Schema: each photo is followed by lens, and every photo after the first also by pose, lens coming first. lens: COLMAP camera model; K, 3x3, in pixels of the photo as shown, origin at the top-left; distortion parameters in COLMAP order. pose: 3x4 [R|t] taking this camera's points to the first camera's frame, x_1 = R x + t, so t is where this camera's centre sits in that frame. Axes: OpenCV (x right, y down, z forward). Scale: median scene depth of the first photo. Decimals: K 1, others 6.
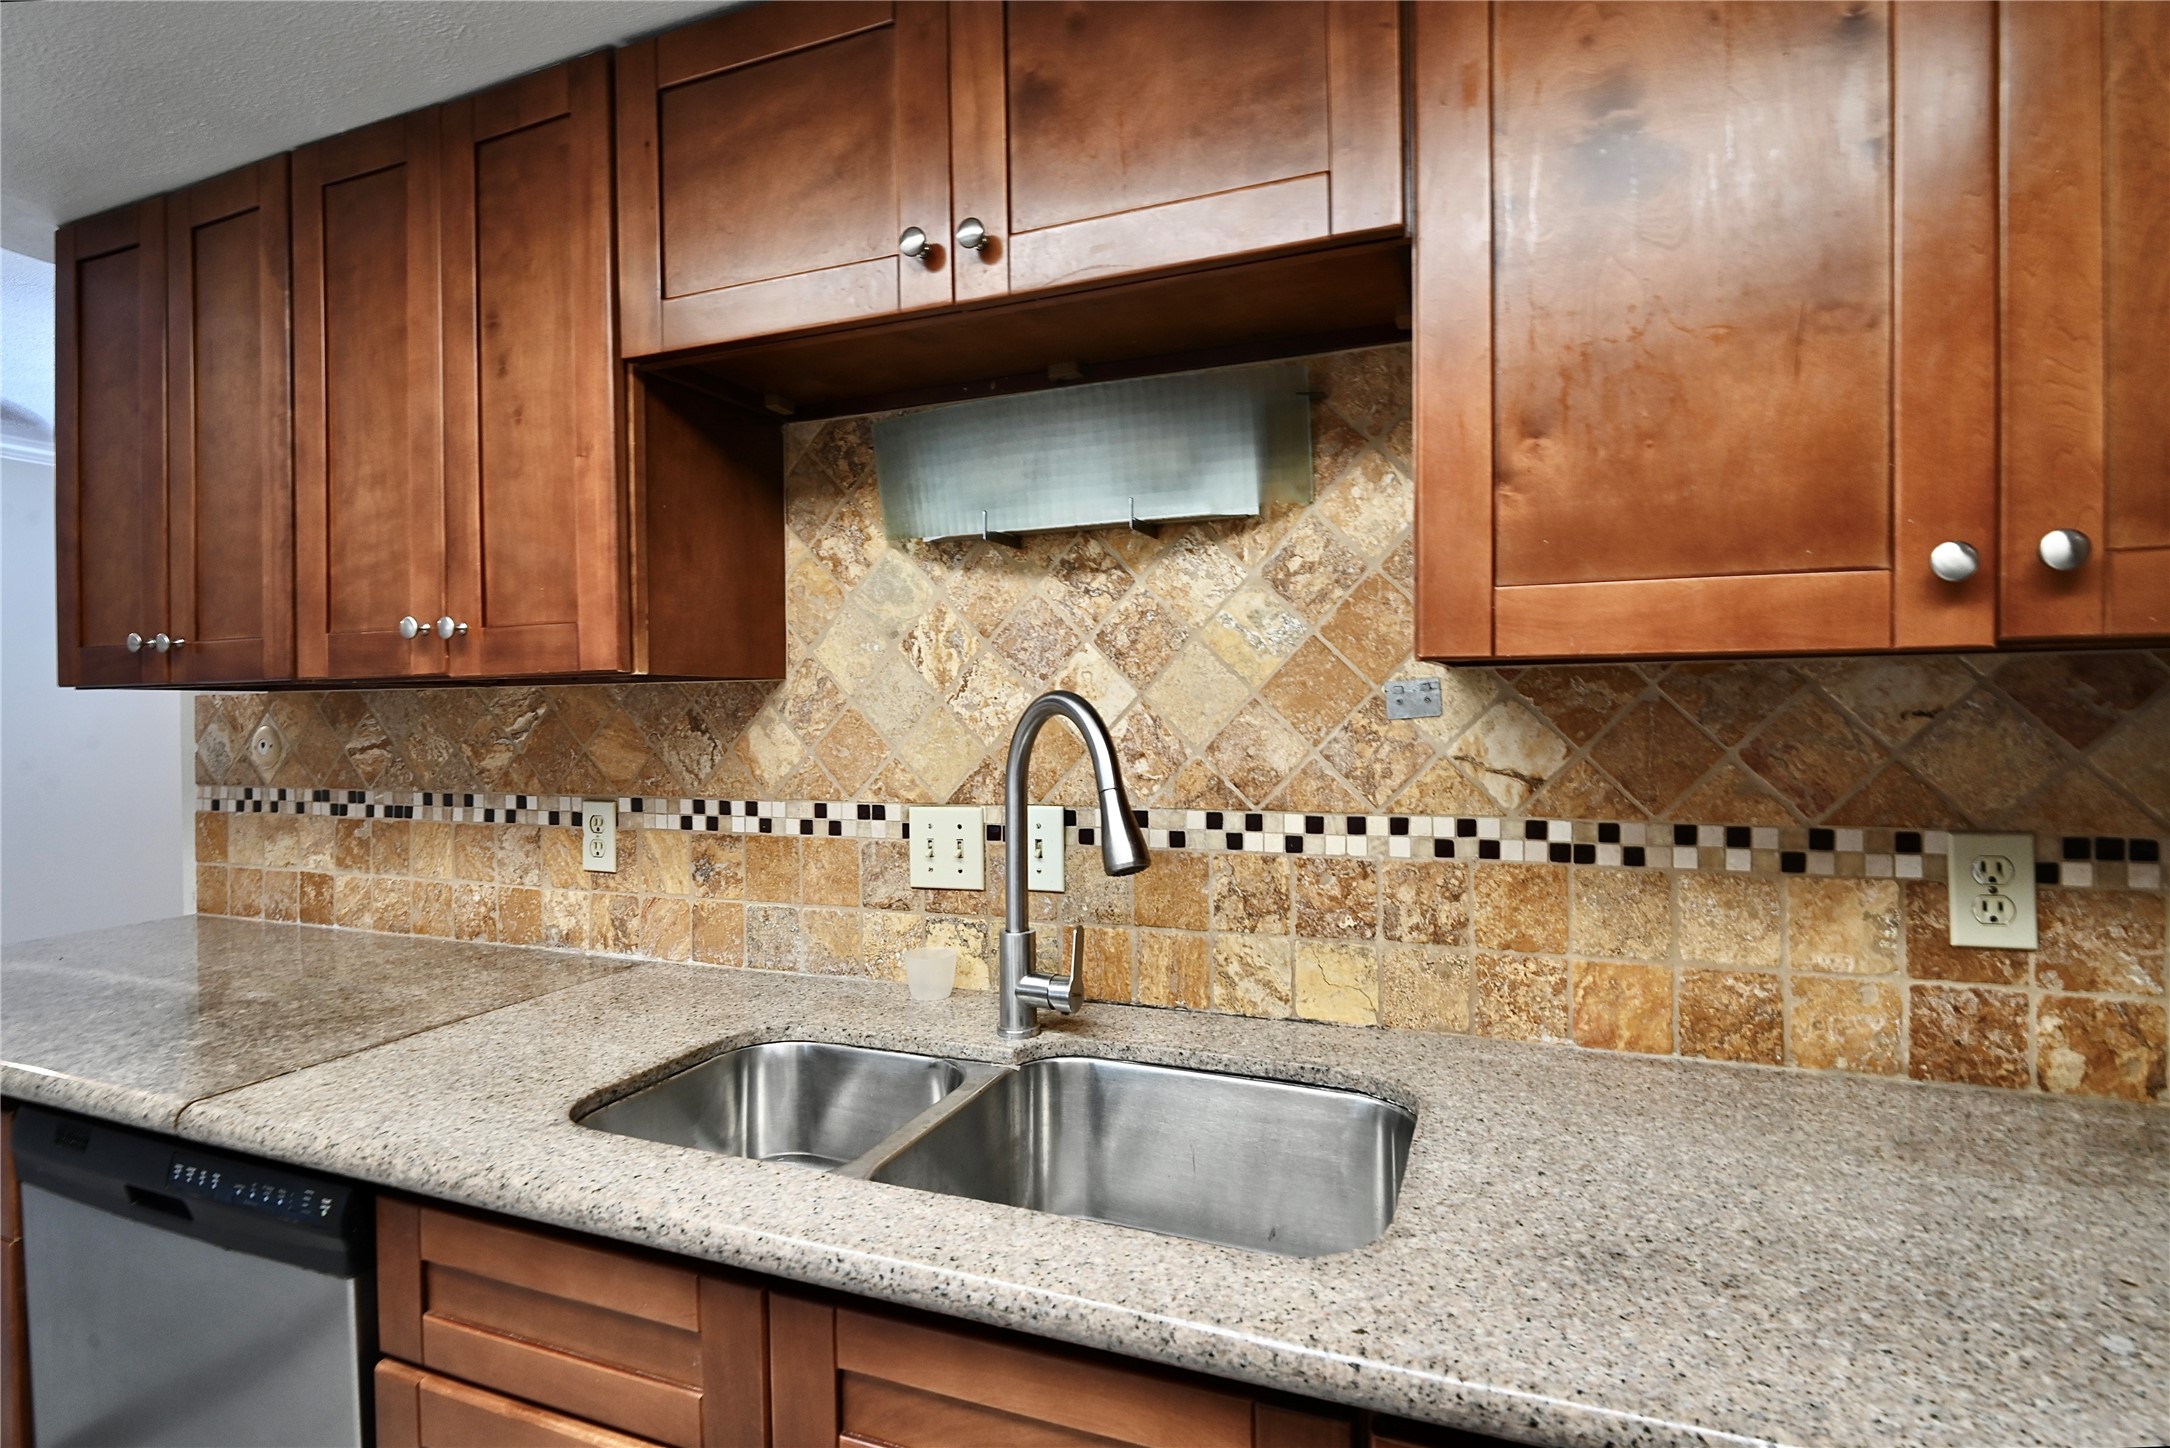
lens RADIAL K [[1015.1, 0, 1084.1], [0, 1015.1, 701.8], [0, 0, 1]] dist [-0.007285, -0.001173]
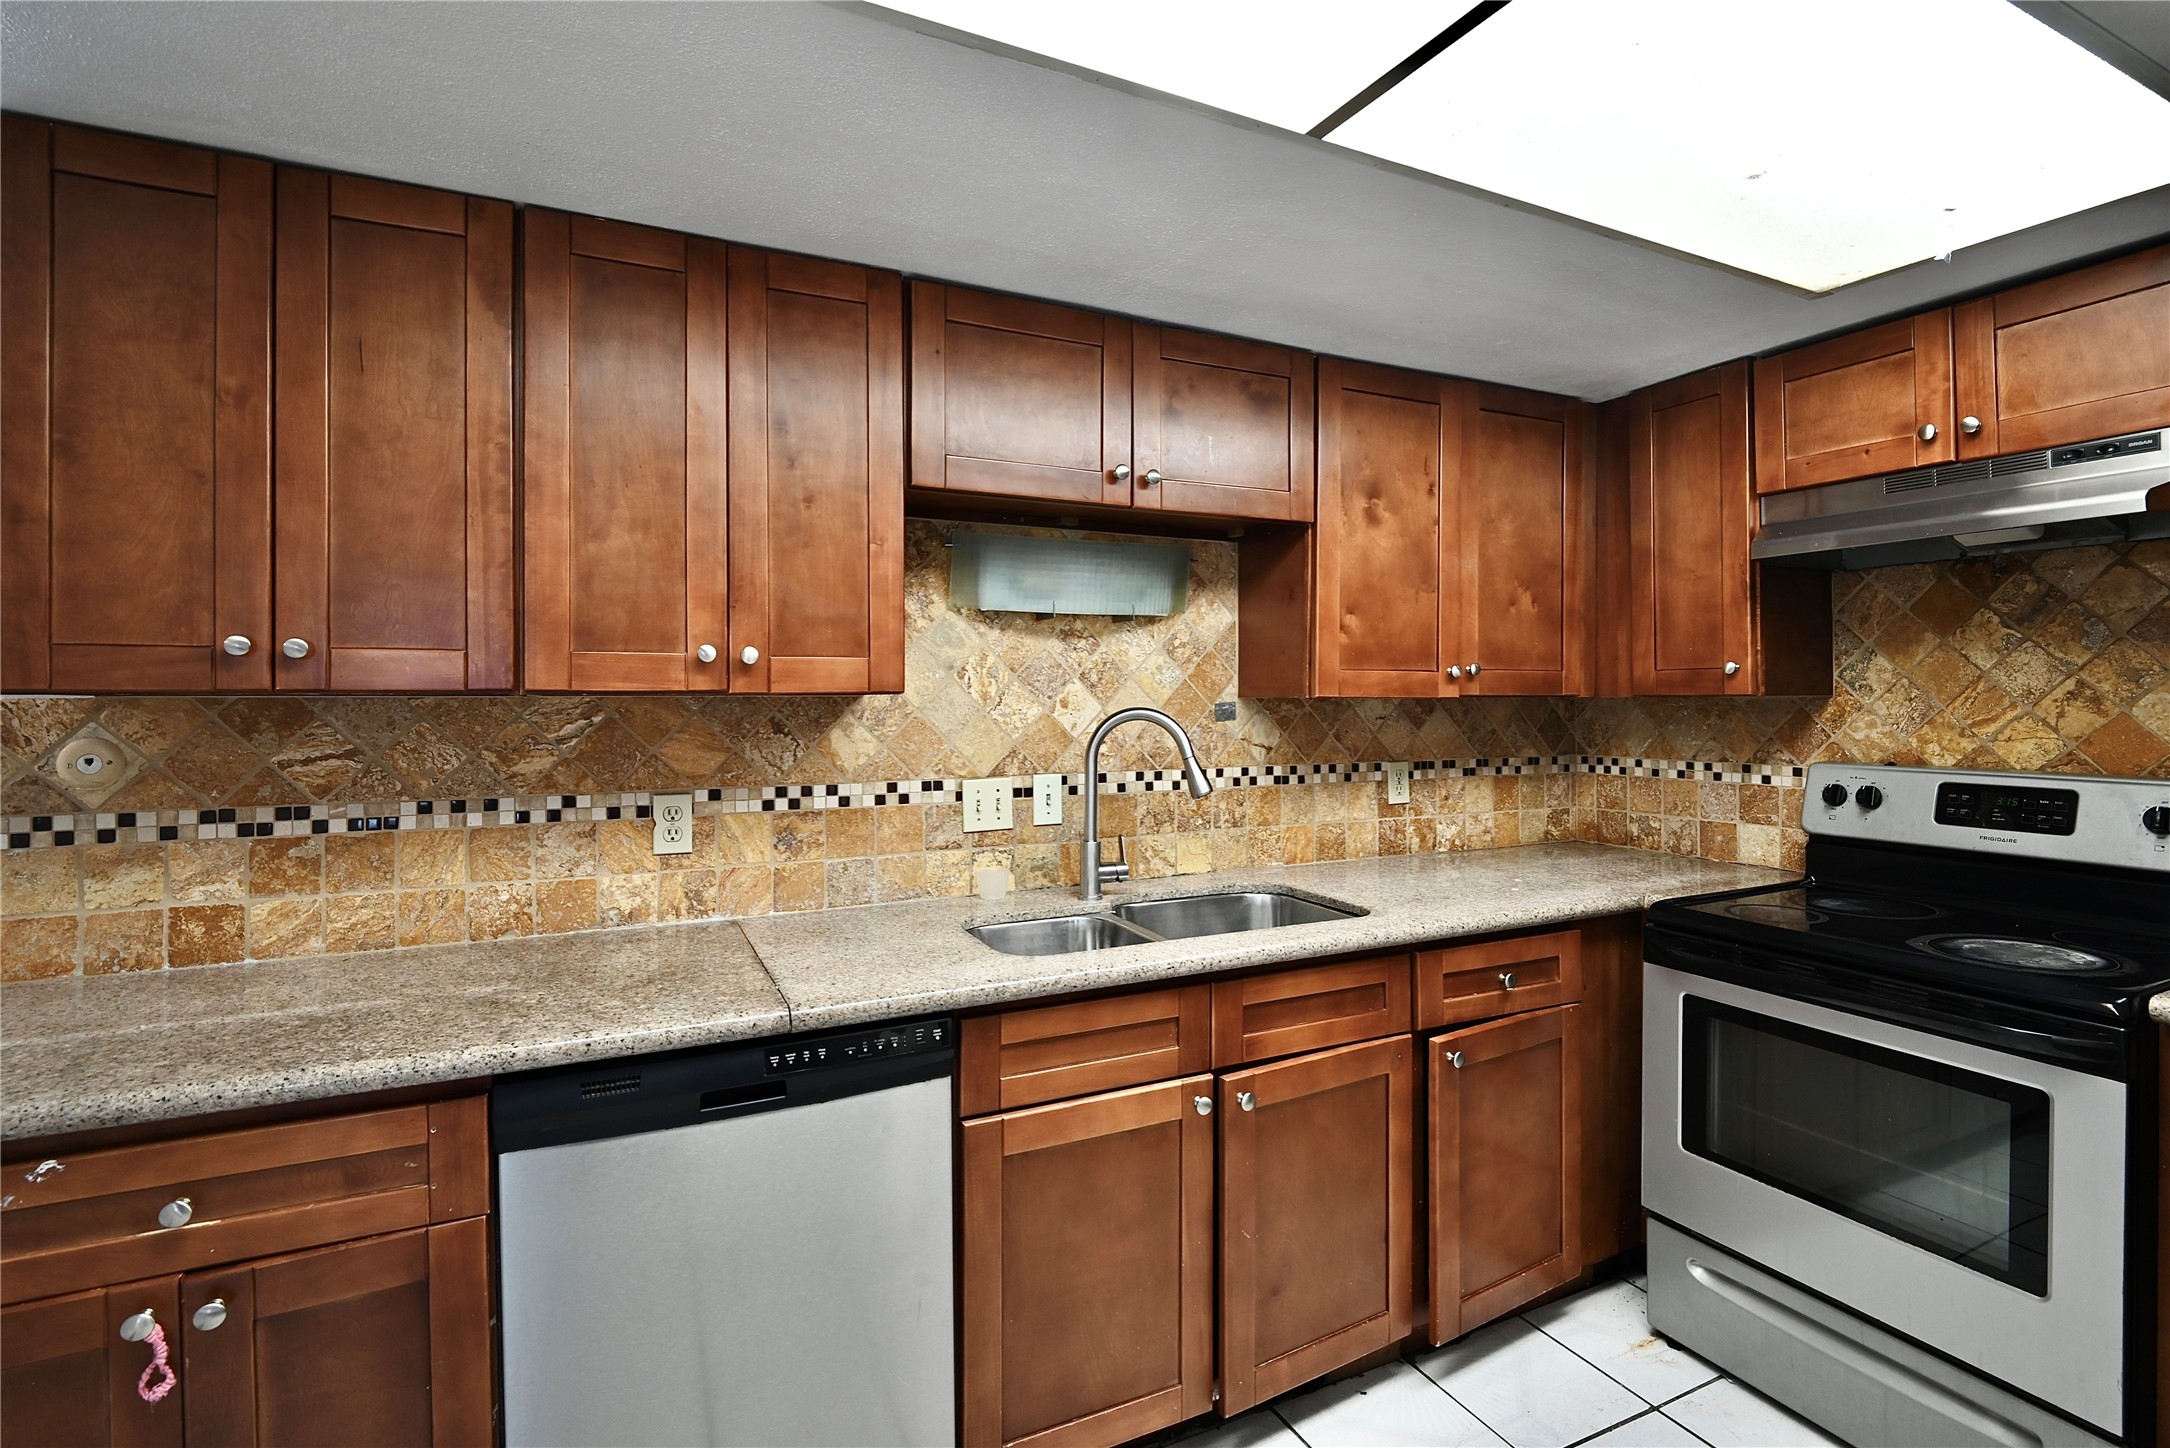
lens RADIAL K [[1015.1, 0, 1083.1], [0, 1015.1, 698.2], [0, 0, 1]] dist [-0.007285, -0.001173]
pose [[0.690704, 0.012337, 0.723033, -1.146092], [-0.004324, 0.999907, -0.012930, -0.001706], [-0.723125, 0.005804, 0.690693, -0.192866]]
